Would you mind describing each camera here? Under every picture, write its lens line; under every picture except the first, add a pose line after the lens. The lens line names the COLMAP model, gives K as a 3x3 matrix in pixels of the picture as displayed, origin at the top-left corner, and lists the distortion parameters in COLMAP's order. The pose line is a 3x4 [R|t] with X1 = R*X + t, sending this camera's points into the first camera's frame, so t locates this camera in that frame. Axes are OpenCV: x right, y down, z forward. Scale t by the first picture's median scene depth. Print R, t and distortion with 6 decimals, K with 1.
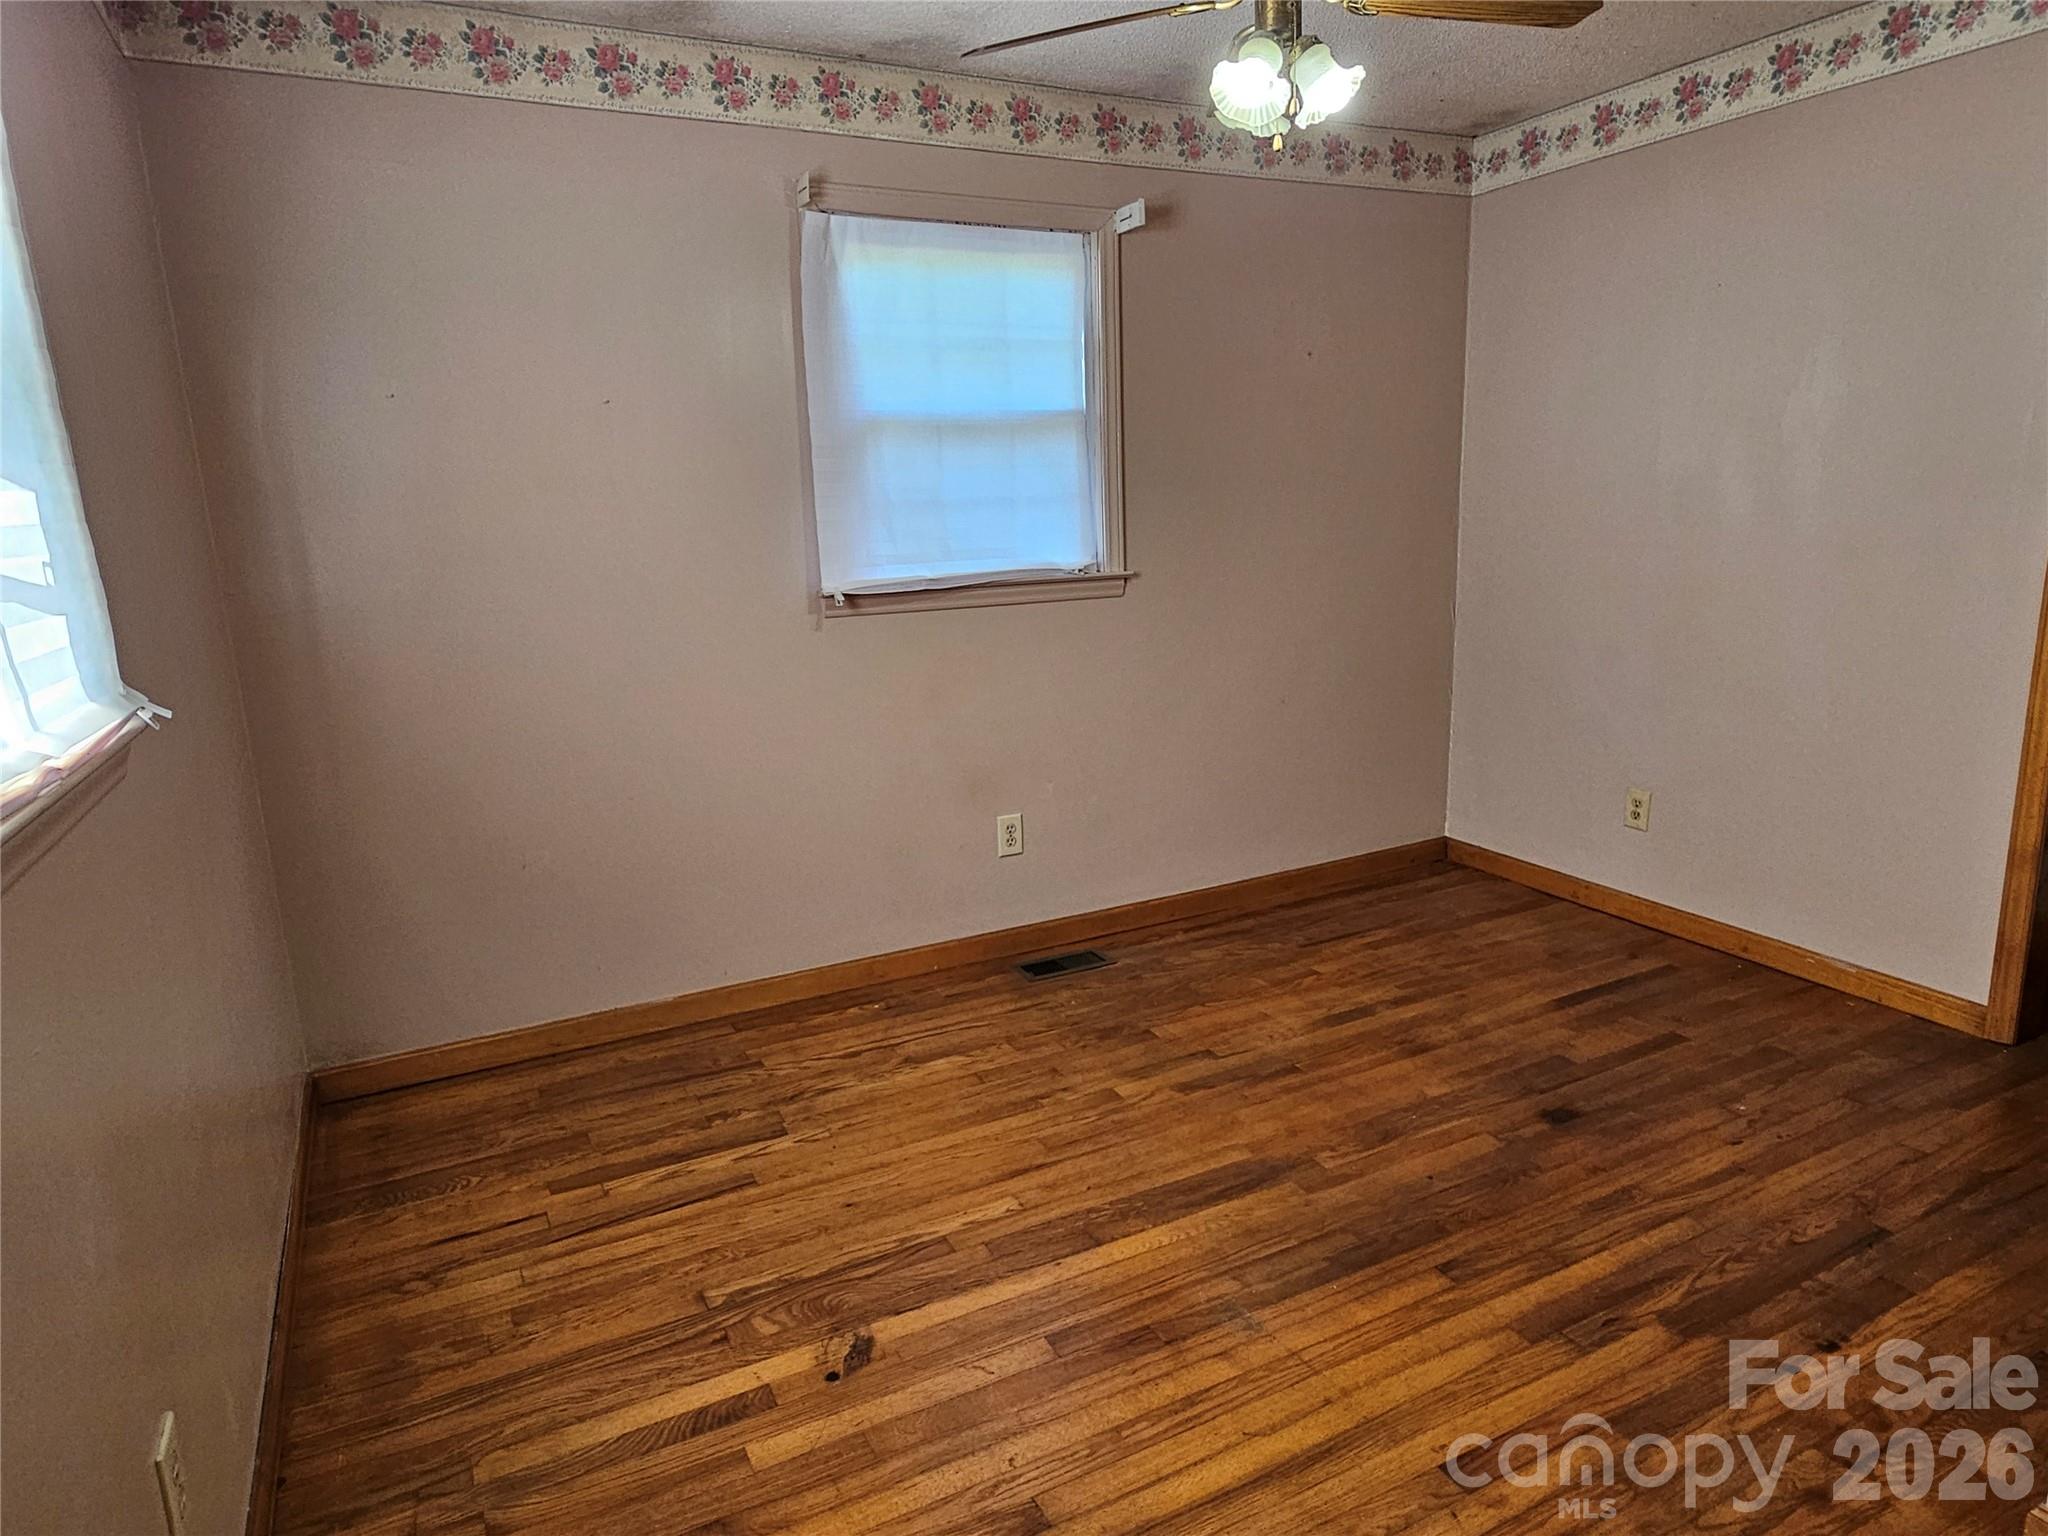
lens RADIAL K [[1203.0, 0, 1023.3], [0, 1203.0, 762.9], [0, 0, 1]] dist [0.001824, -0.001303]
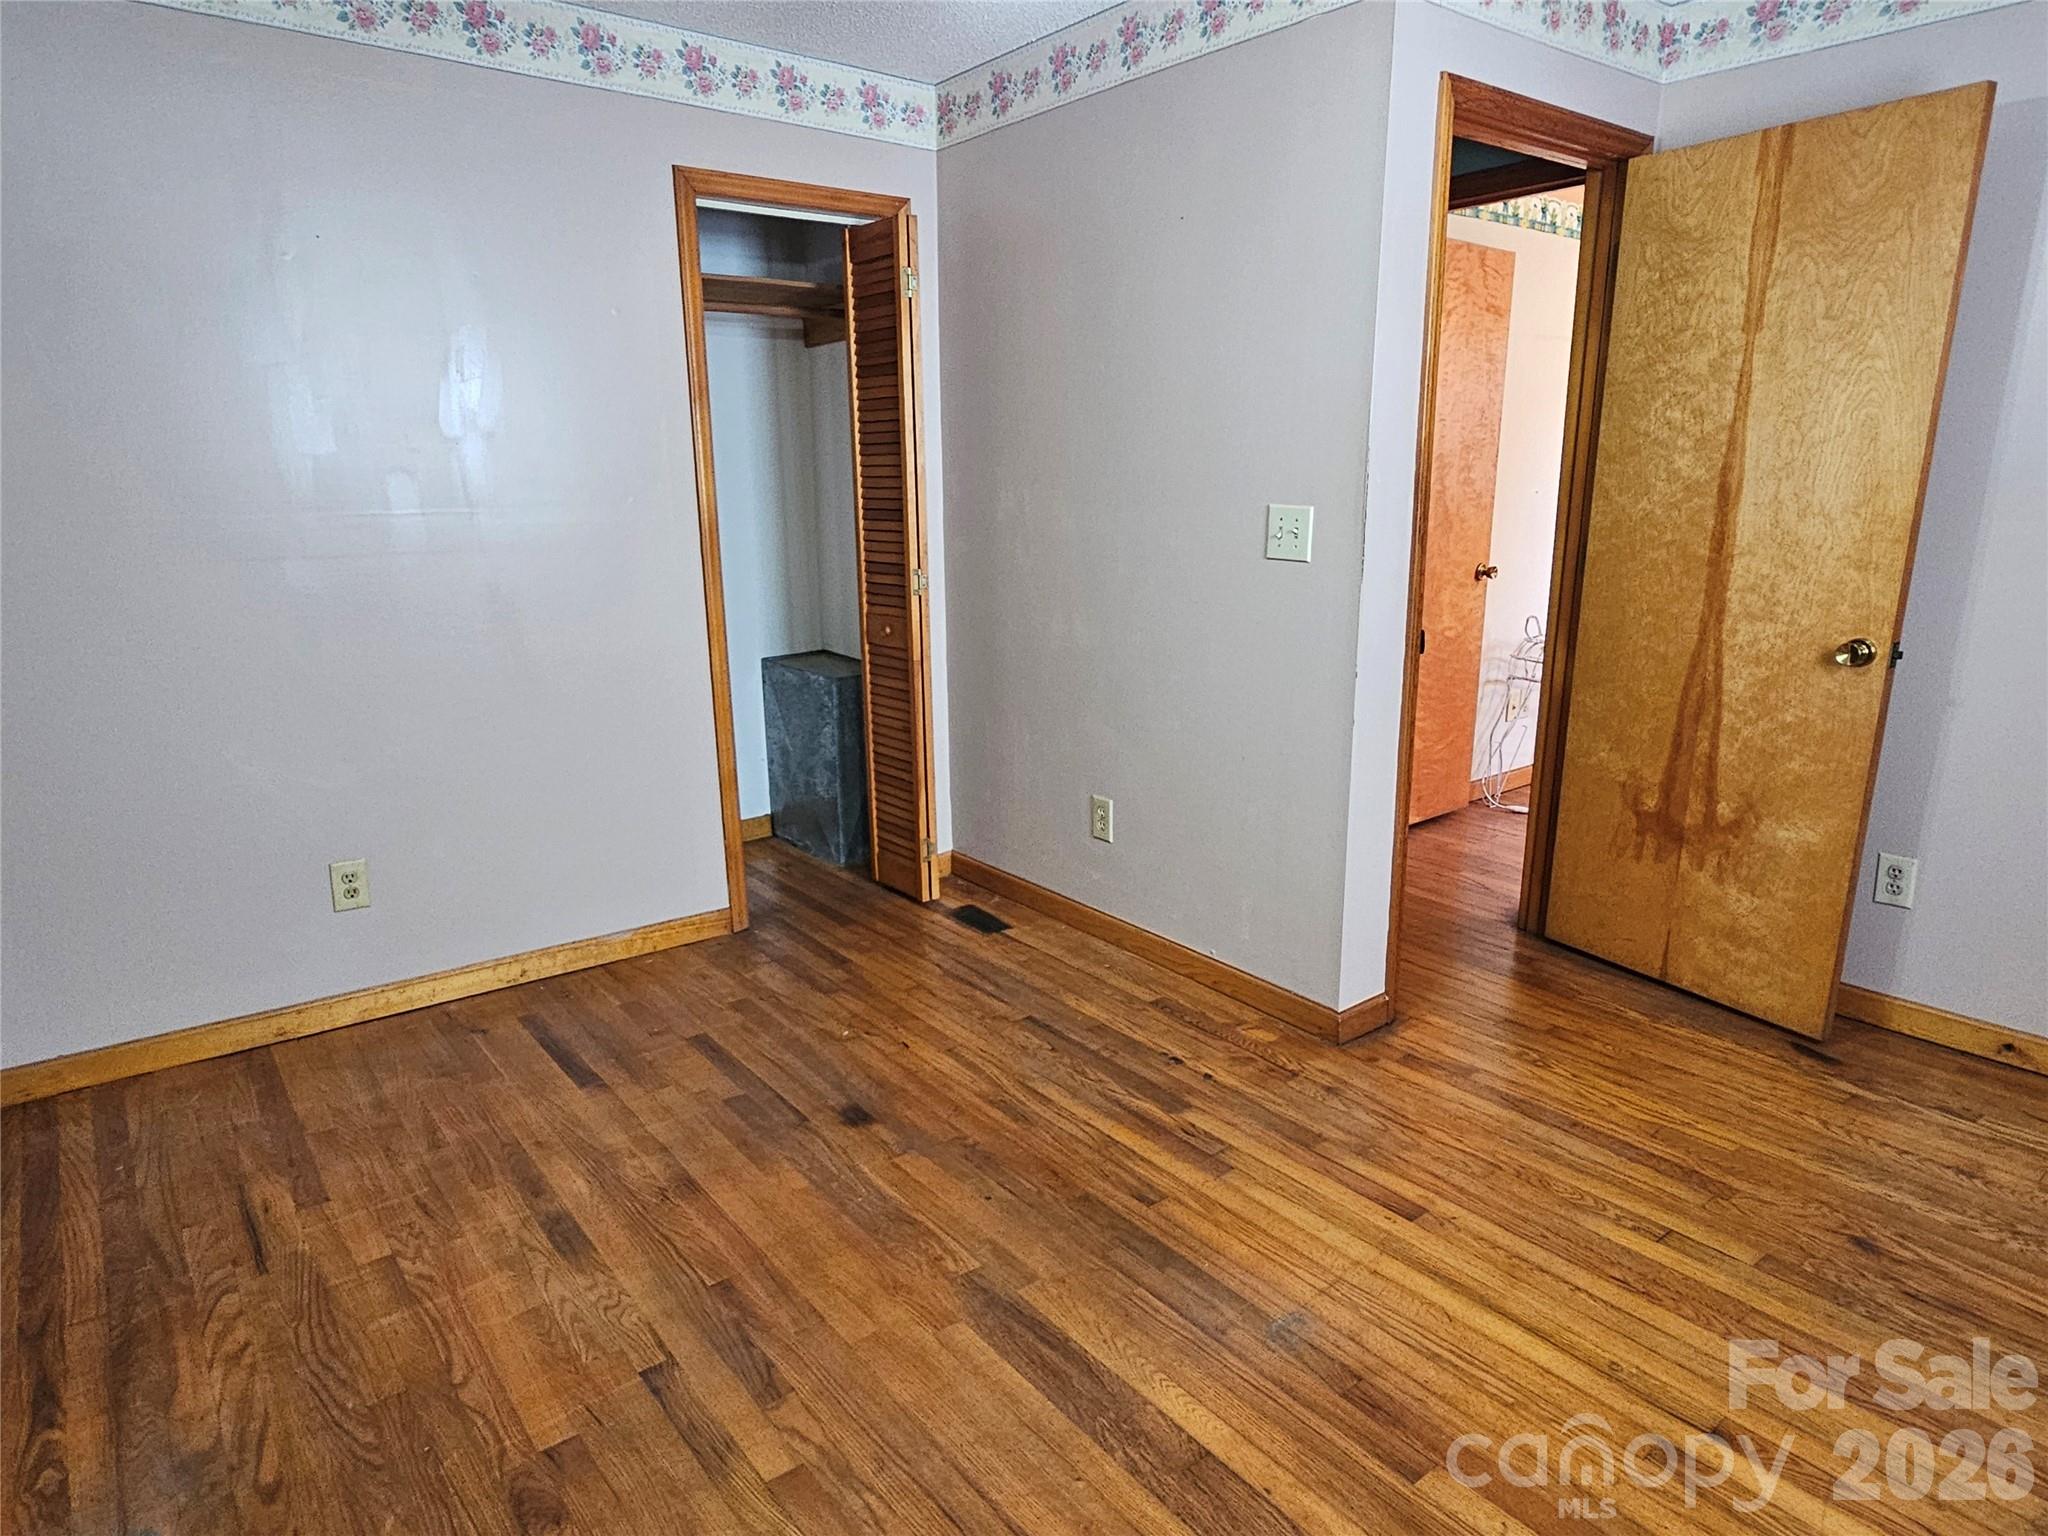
lens RADIAL K [[1203.0, 0, 1023.3], [0, 1203.0, 762.9], [0, 0, 1]] dist [0.001824, -0.001303]
pose [[-0.172699, -0.196622, 0.965150, -0.425651], [0.228117, 0.945248, 0.233385, -0.160913], [-0.958195, 0.260472, -0.118390, 0.826594]]
